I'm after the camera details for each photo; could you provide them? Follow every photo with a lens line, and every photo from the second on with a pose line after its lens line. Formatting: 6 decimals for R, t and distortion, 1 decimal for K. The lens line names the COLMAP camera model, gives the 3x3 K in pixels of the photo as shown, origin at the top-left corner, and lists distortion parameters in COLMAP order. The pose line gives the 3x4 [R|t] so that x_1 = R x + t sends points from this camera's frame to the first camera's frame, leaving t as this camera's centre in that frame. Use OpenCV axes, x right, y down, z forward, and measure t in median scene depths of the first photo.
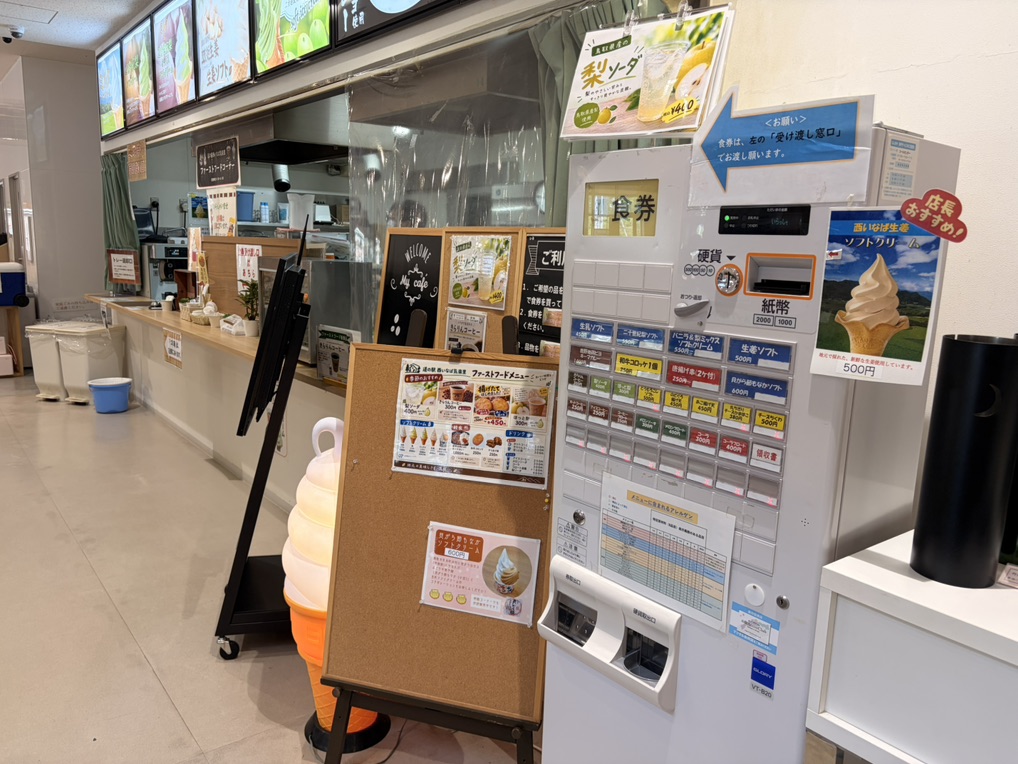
lens RADIAL K [[764.0, 0, 509.0], [0, 764.0, 382.0], [0, 0, 1]] dist [0.016868, -0.003440]
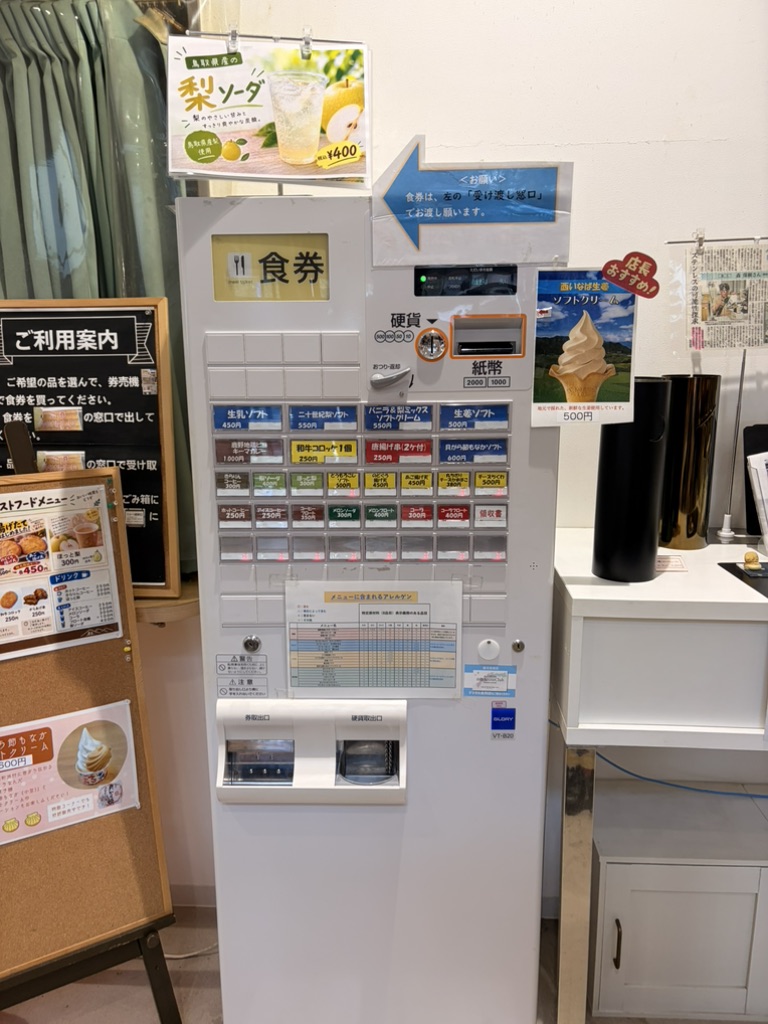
lens RADIAL K [[768.5, 0, 384.0], [0, 768.5, 512.0], [0, 0, 1]] dist [0.016868, -0.003440]
pose [[0.658813, -0.199293, 0.725430, -0.458404], [0.163540, 0.979153, 0.120475, -0.049481], [-0.734316, 0.039267, 0.677671, 0.367150]]
